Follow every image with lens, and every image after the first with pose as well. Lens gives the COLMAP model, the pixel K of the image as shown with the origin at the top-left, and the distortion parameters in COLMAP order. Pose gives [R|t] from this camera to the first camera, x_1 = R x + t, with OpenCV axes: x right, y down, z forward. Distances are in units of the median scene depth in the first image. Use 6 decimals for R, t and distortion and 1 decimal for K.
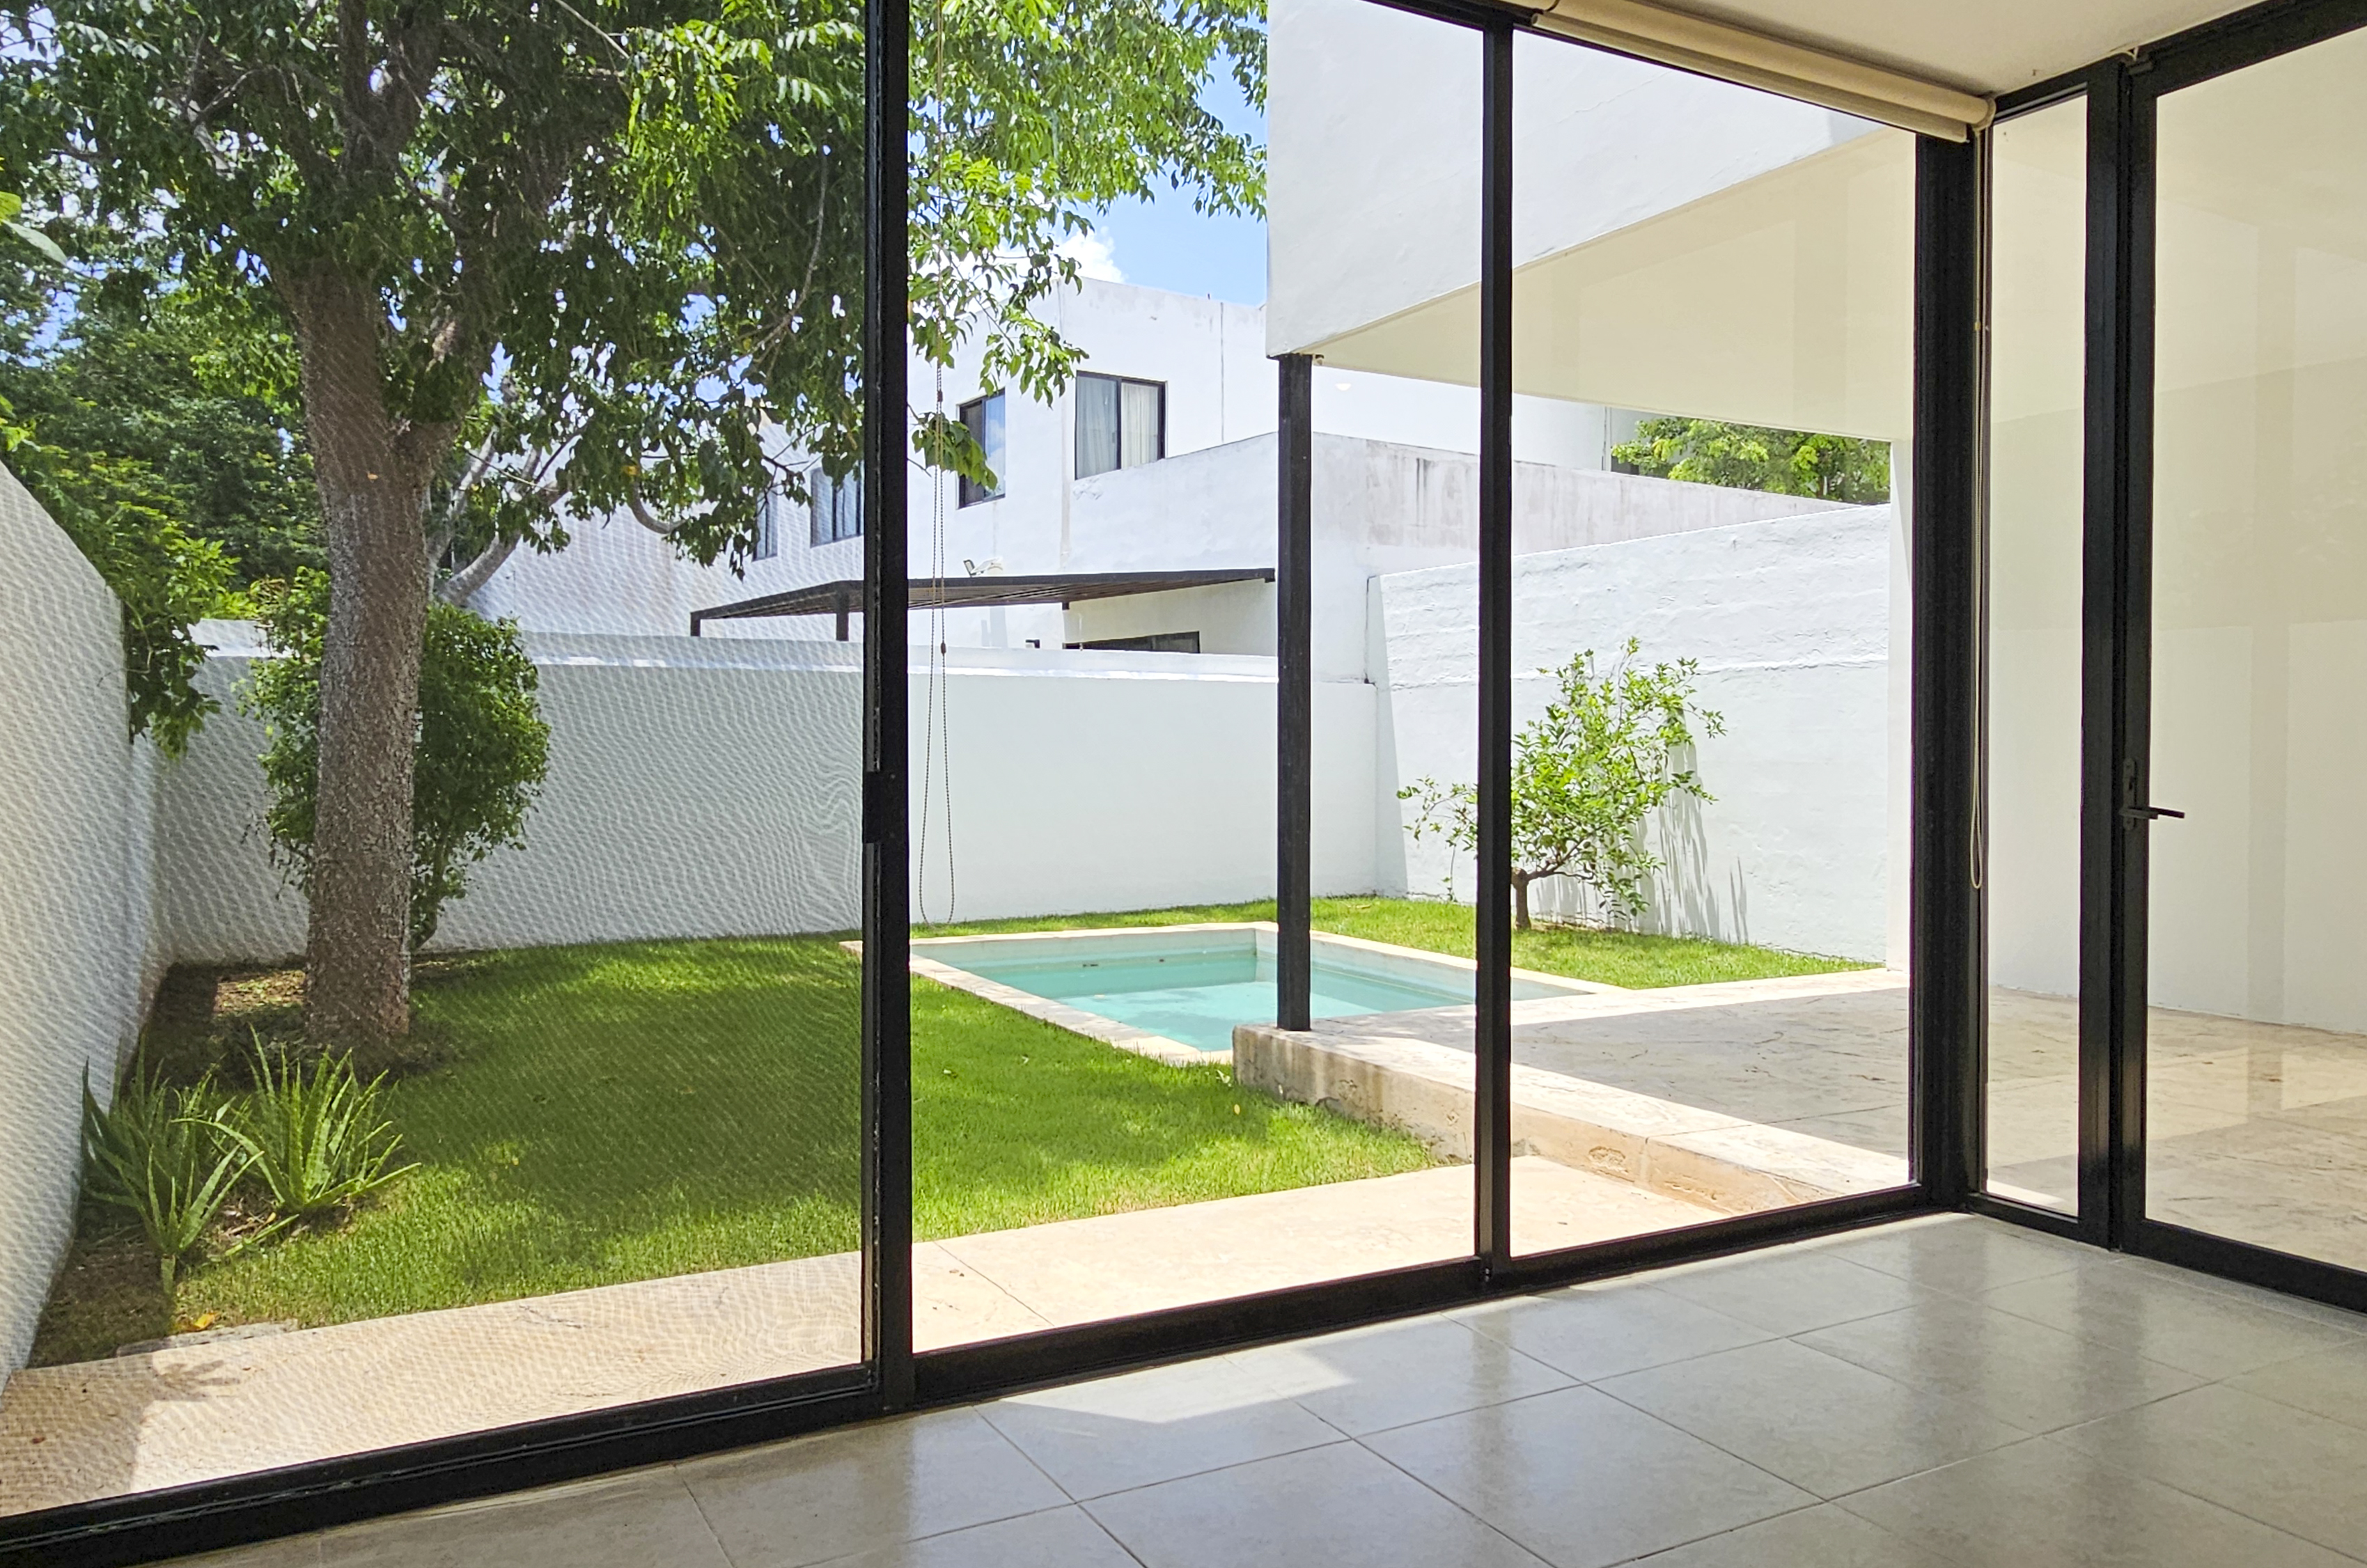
lens RADIAL K [[1690.7, 0, 1169.4], [0, 1690.7, 764.9], [0, 0, 1]] dist [0.005823, 0.004055]
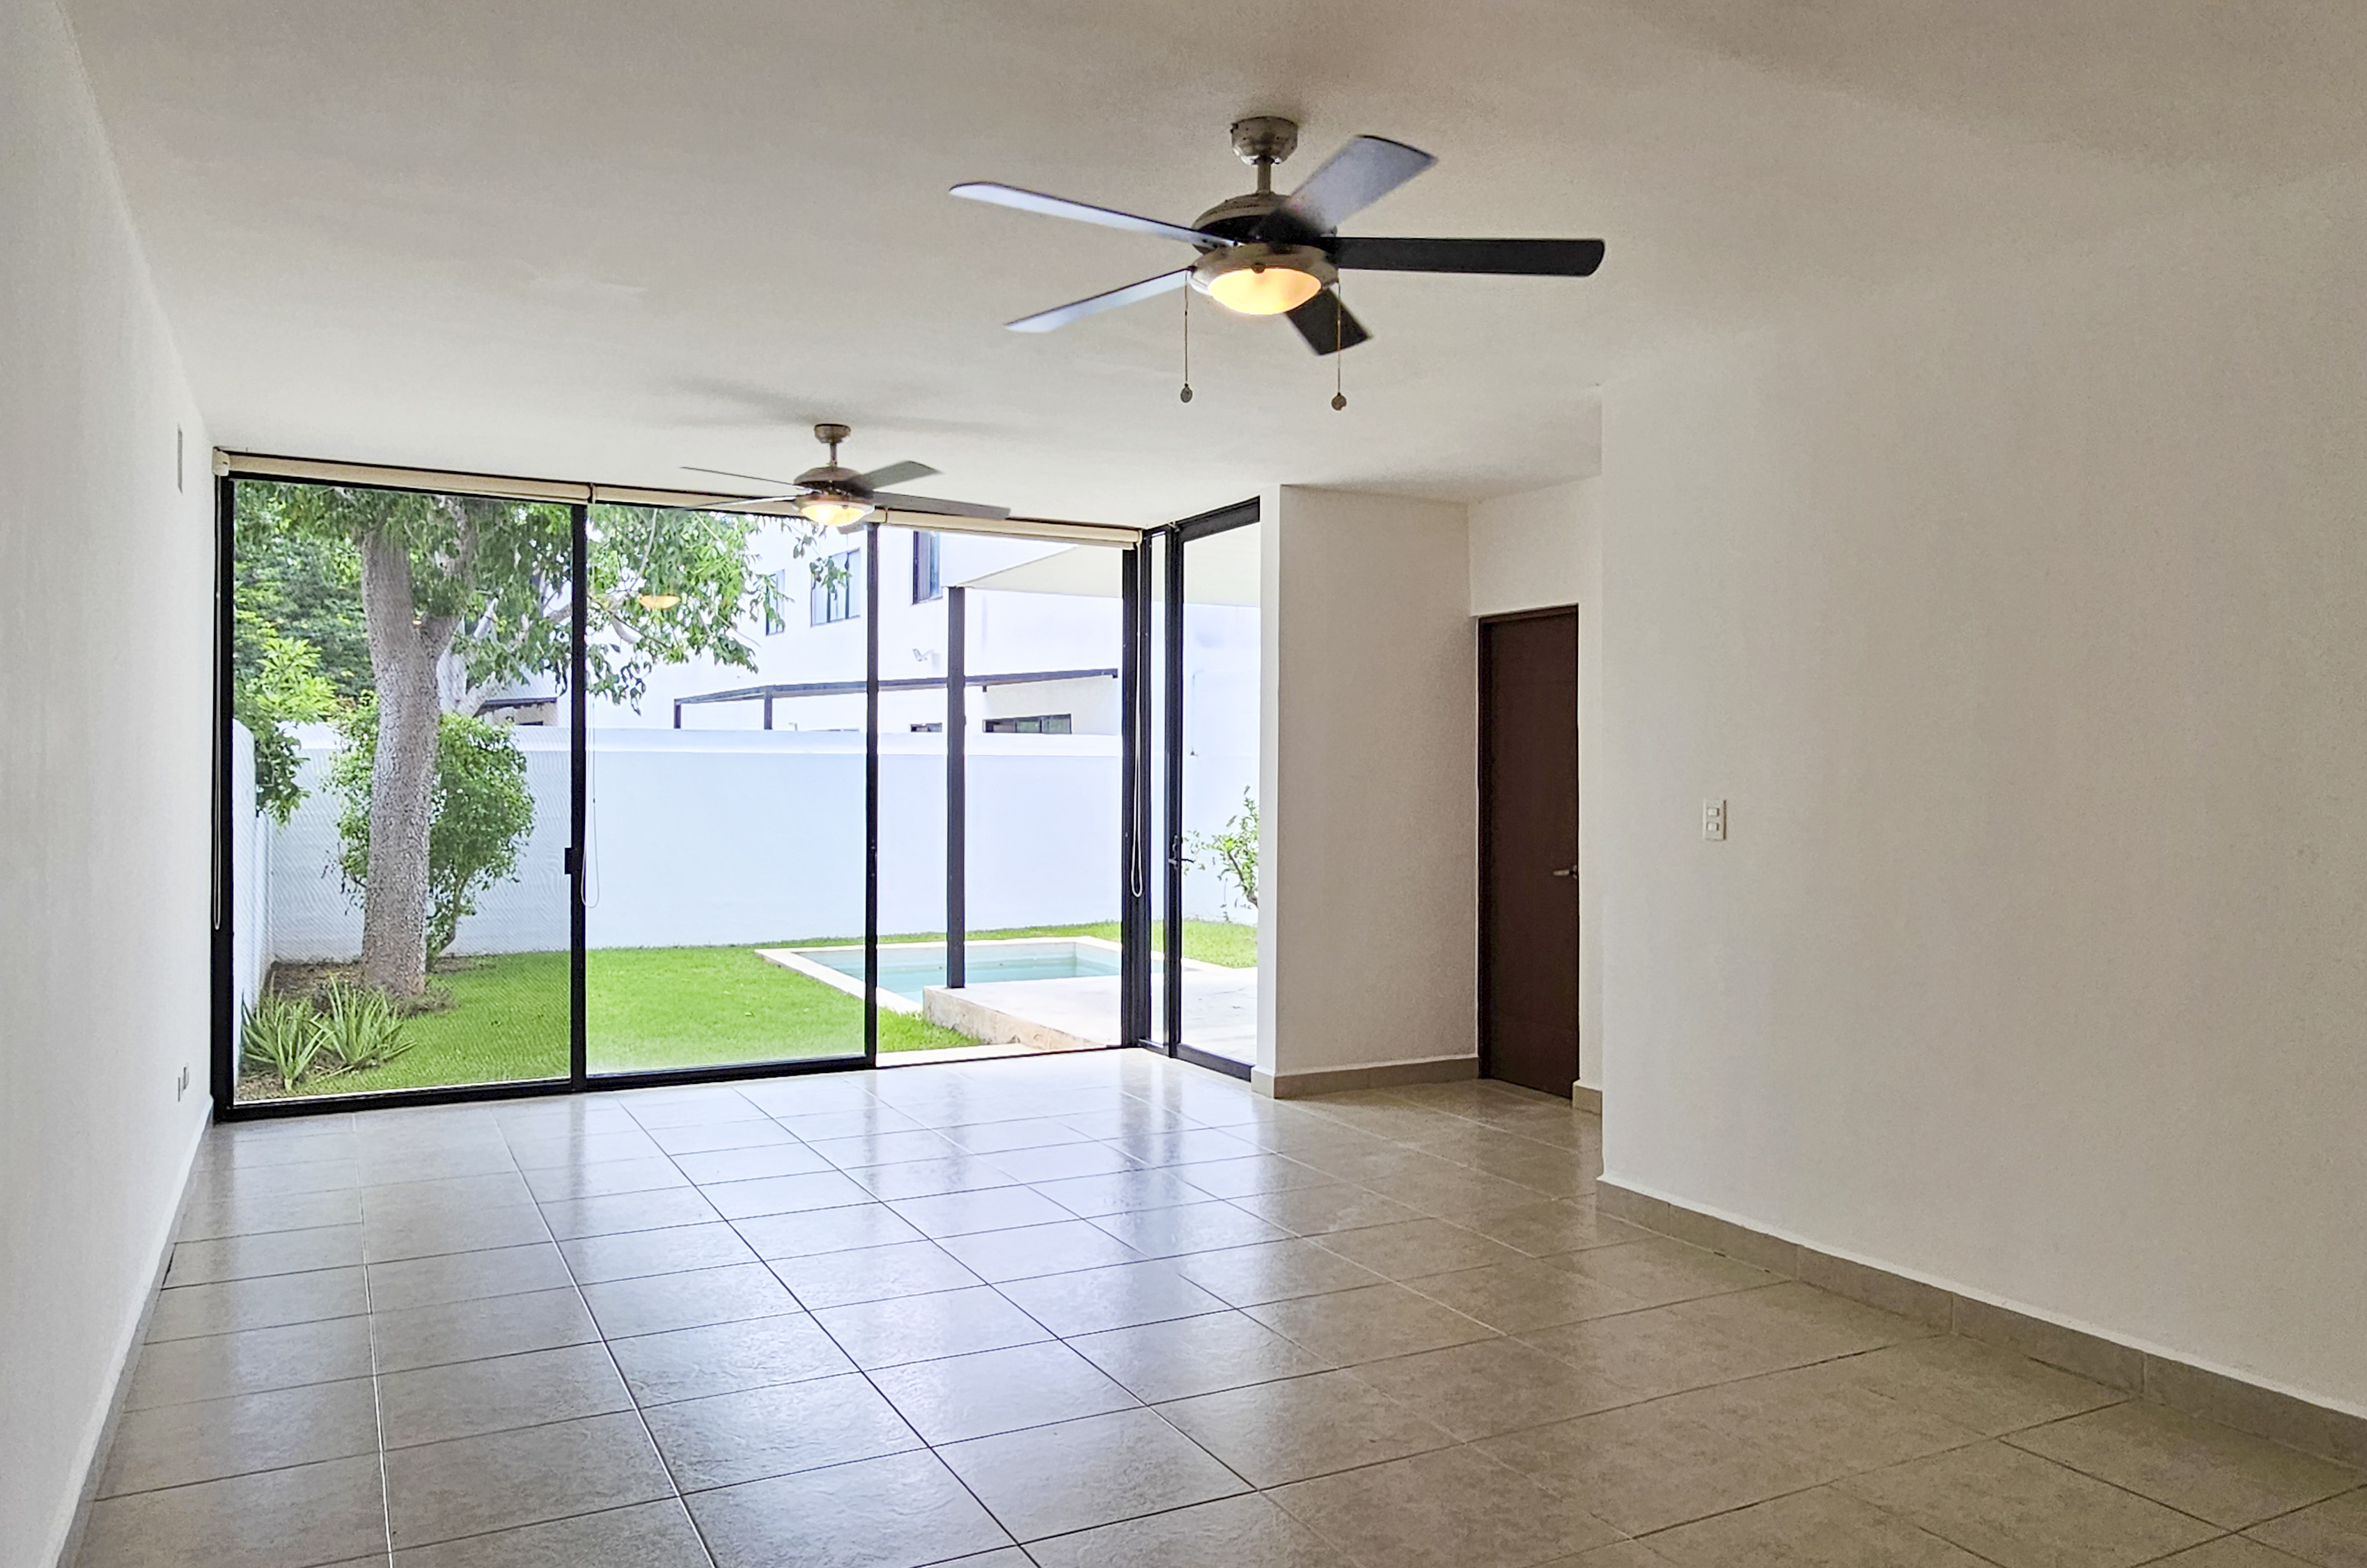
lens RADIAL K [[1563.7, 0, 1196.4], [0, 1563.7, 792.3], [0, 0, 1]] dist [0.007917, 0.000203]
pose [[0.999958, 0.000185, 0.009154, 0.207710], [-0.000094, 0.999951, -0.009890, -0.015737], [-0.009155, 0.009889, 0.999909, -0.385367]]
